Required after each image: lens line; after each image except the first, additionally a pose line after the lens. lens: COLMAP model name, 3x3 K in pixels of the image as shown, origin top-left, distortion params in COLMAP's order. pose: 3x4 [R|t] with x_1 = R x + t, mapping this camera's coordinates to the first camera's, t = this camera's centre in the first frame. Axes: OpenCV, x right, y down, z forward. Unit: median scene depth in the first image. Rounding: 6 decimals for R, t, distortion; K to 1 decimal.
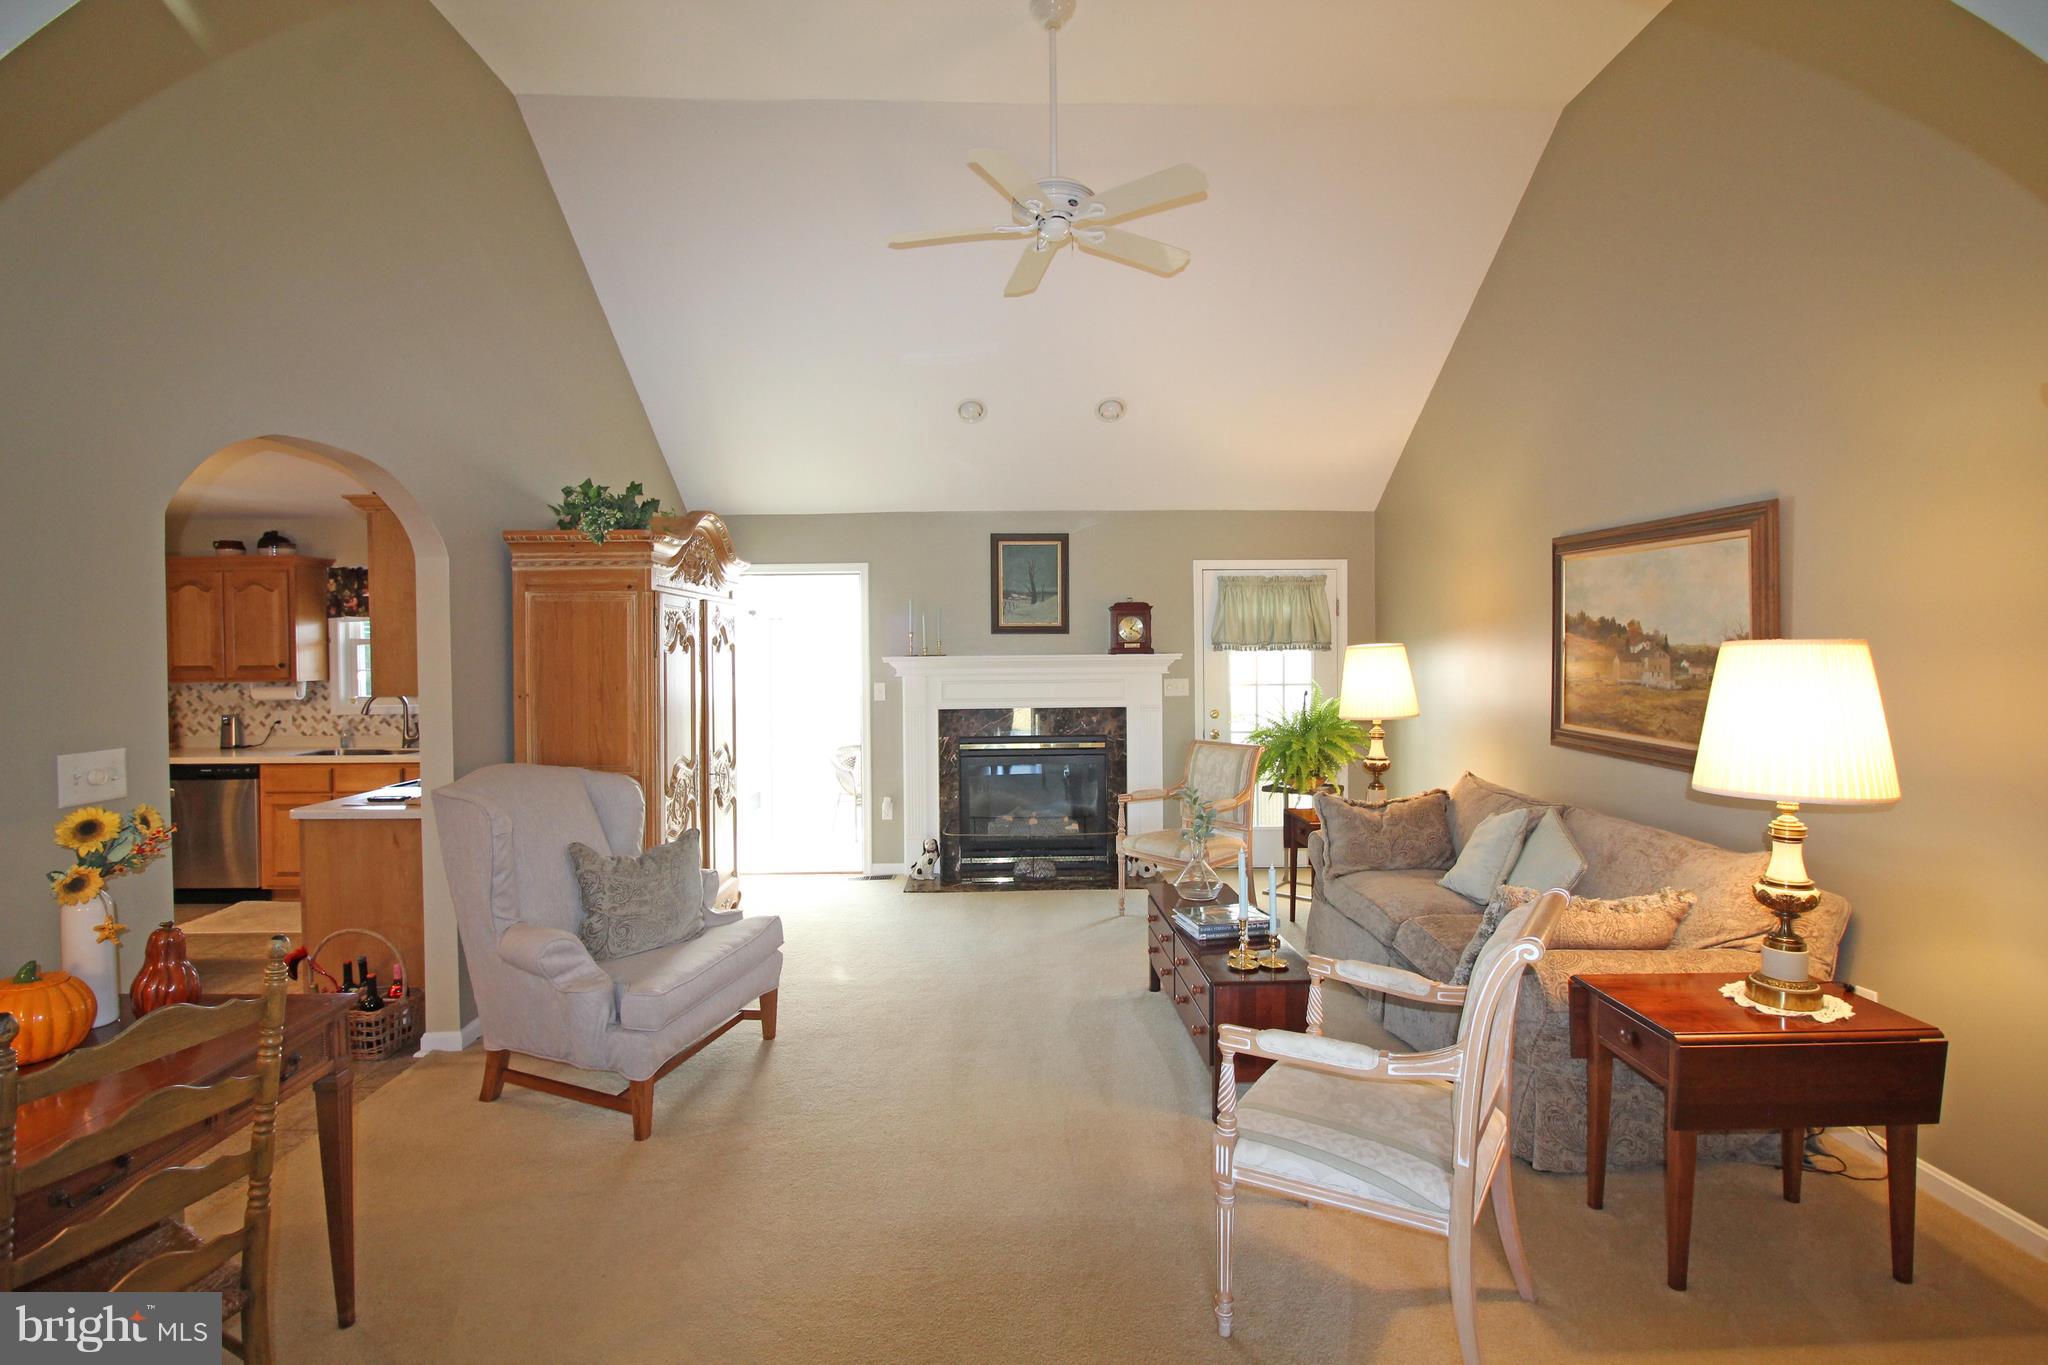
lens RADIAL K [[948.0, 0, 1024.9], [0, 948.0, 675.6], [0, 0, 1]] dist [0.002377, 0.000064]
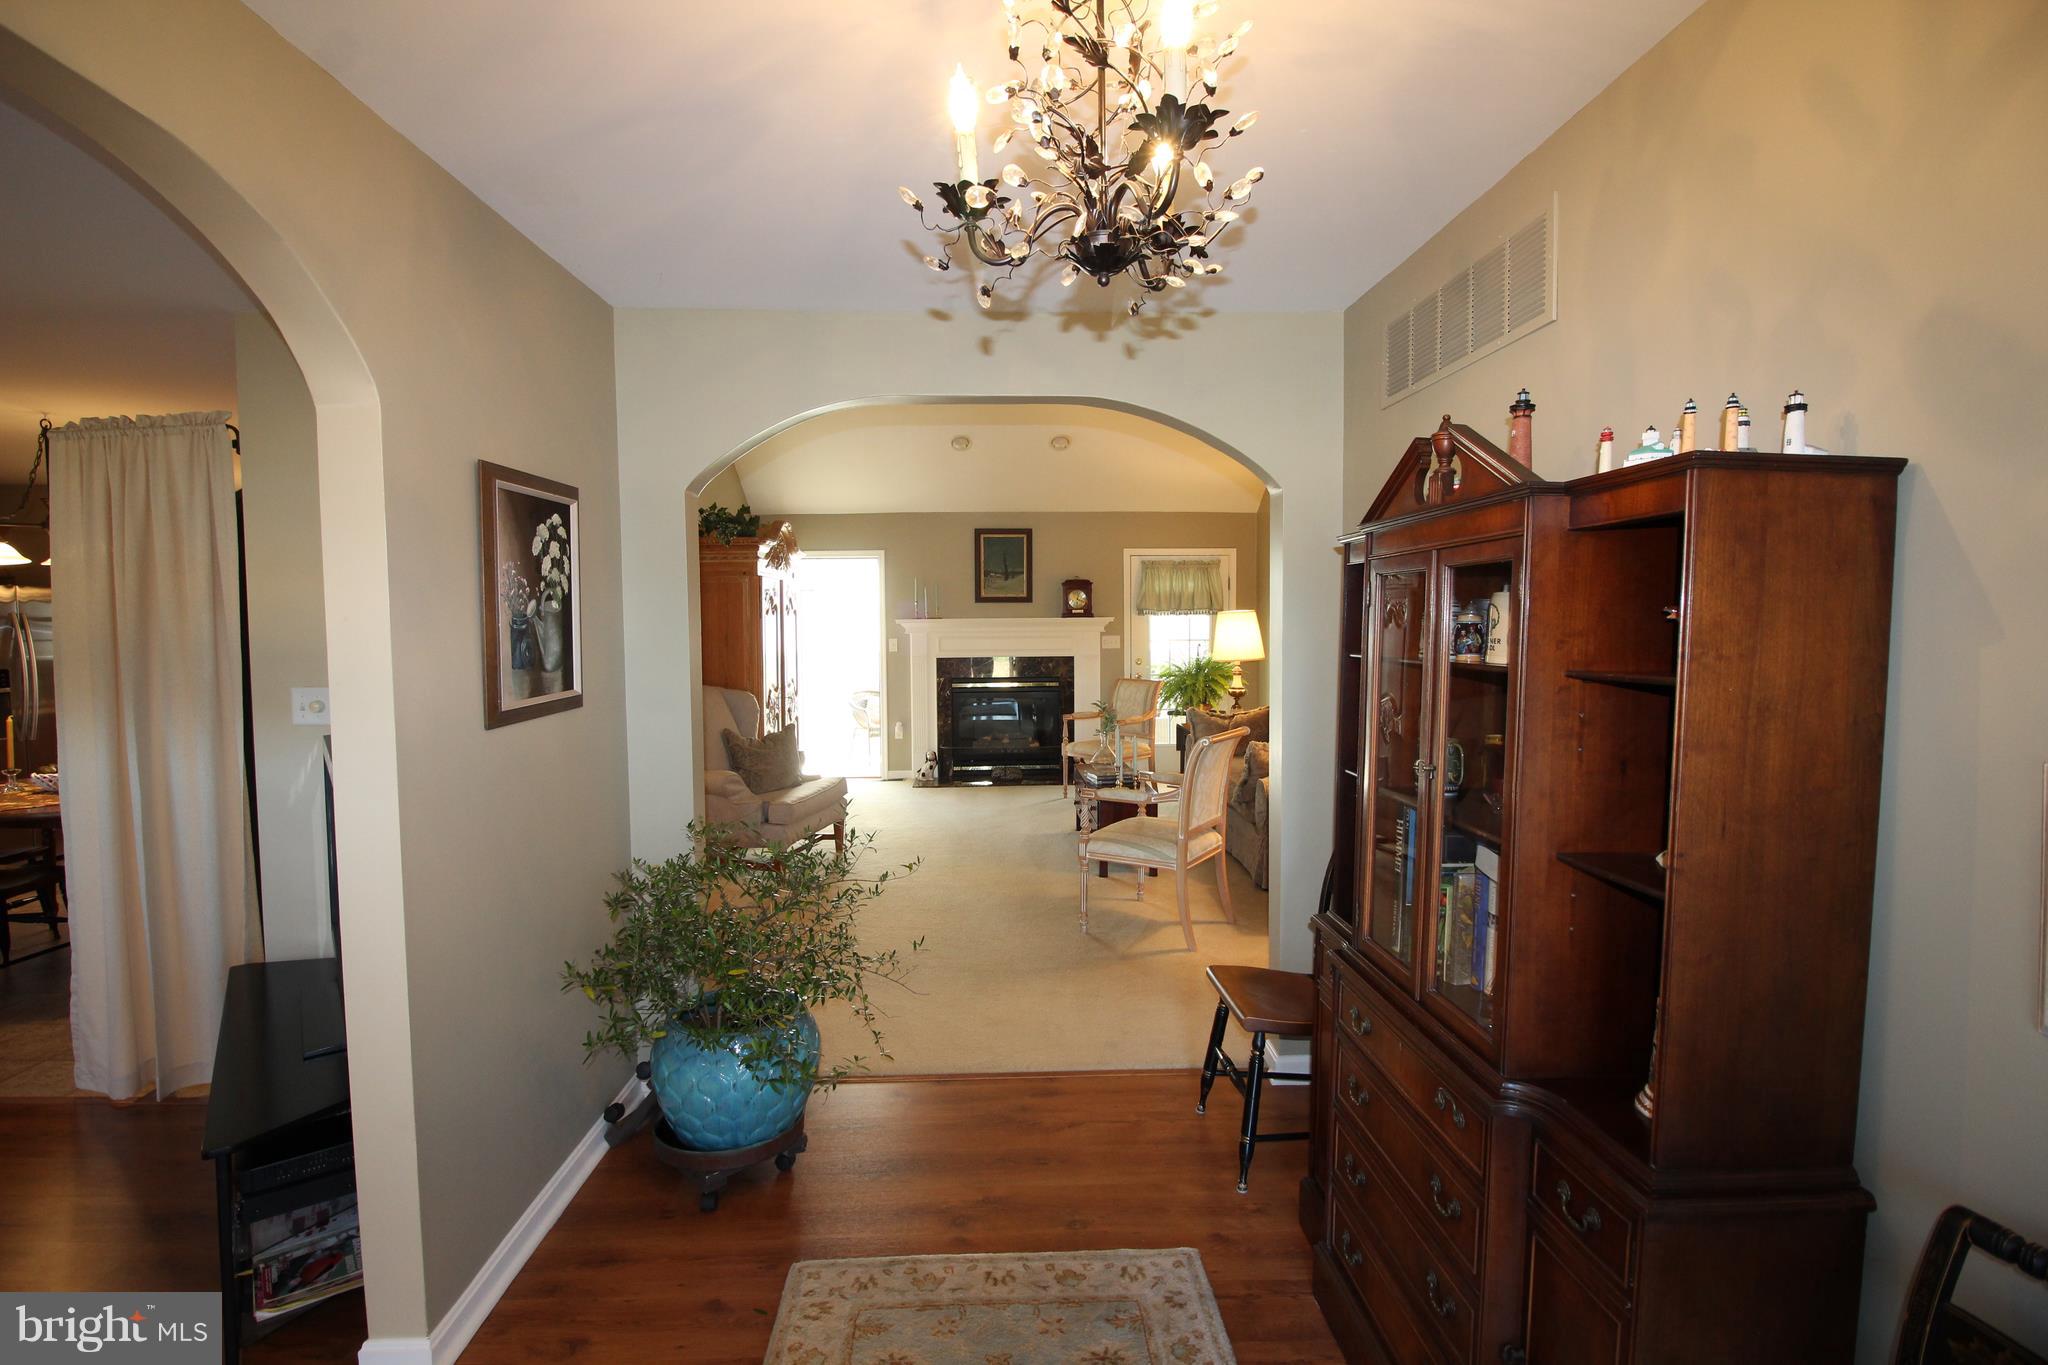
lens RADIAL K [[948.0, 0, 1021.7], [0, 948.0, 679.2], [0, 0, 1]] dist [0.002377, 0.000064]
pose [[0.999930, -0.000452, 0.011820, 0.015476], [-0.000008, 0.999246, 0.038837, 0.013722], [-0.011829, -0.038834, 0.999176, -0.378563]]
